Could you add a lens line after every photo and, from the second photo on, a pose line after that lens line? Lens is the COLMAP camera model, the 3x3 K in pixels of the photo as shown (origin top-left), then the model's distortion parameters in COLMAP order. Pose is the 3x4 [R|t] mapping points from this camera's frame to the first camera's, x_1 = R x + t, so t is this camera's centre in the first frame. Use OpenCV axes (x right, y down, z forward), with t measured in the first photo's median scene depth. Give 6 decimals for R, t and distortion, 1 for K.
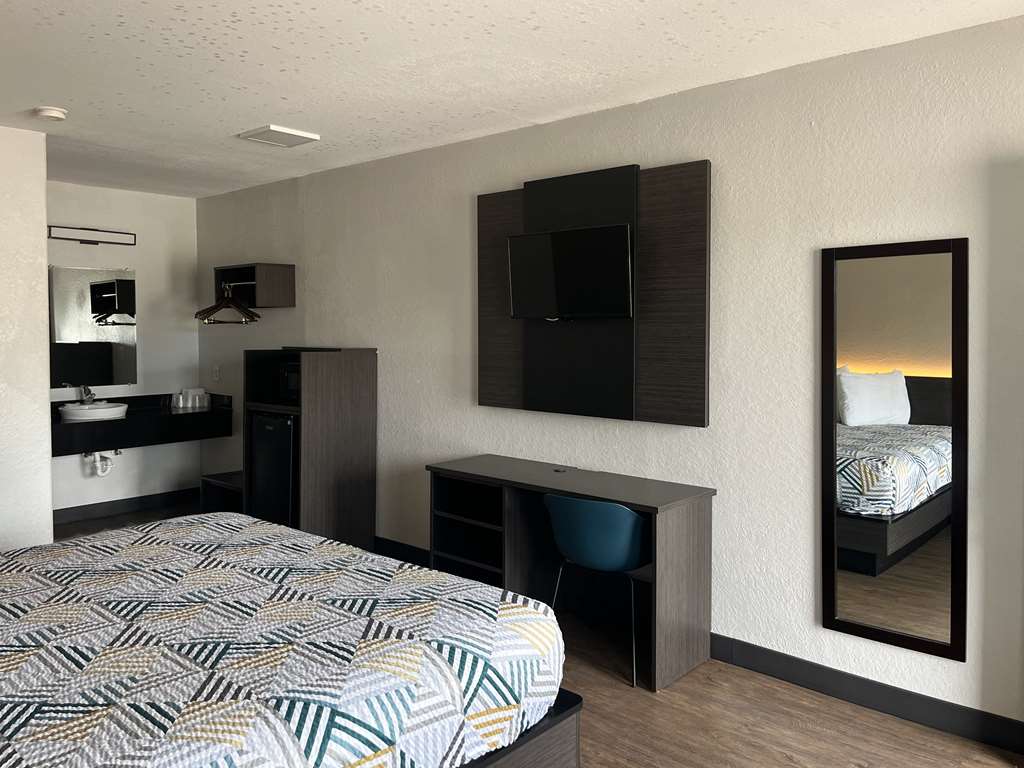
lens RADIAL K [[780.9, 0, 513.0], [0, 780.9, 376.3], [0, 0, 1]] dist [-0.008840, -0.009221]
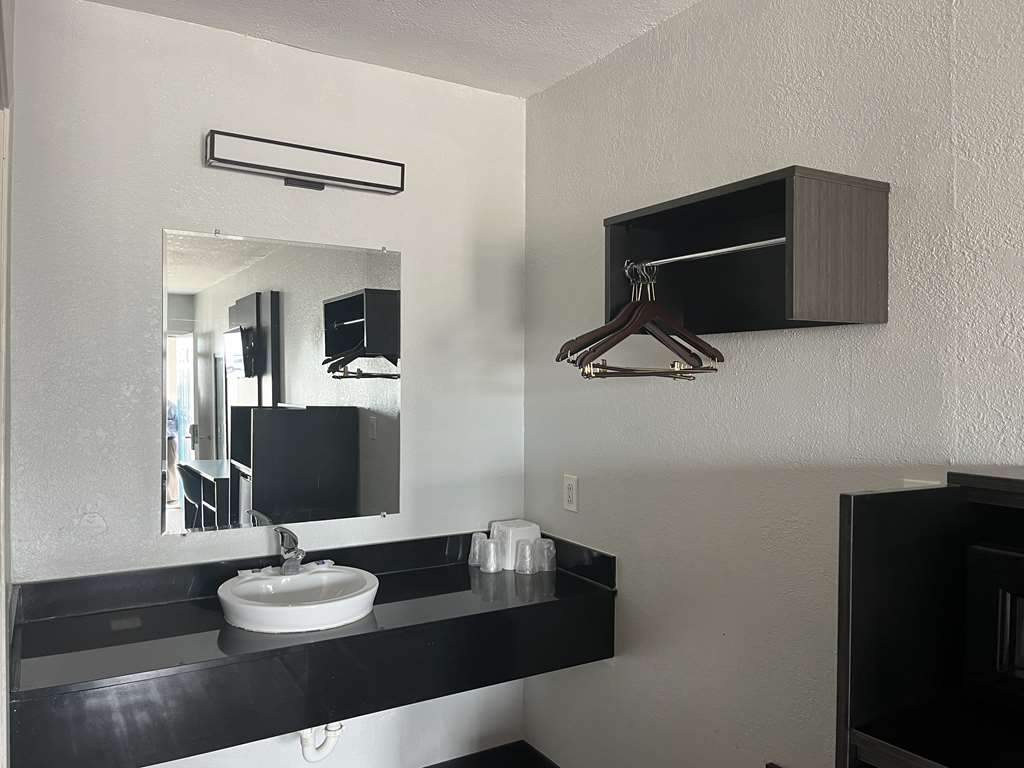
lens RADIAL K [[780.9, 0, 512.3], [0, 780.9, 386.6], [0, 0, 1]] dist [-0.008840, -0.009221]
pose [[0.954451, 0.004940, -0.298326, -0.285242], [-0.019287, 0.998793, -0.045167, -0.041787], [0.297743, 0.048864, 0.953395, 0.584775]]
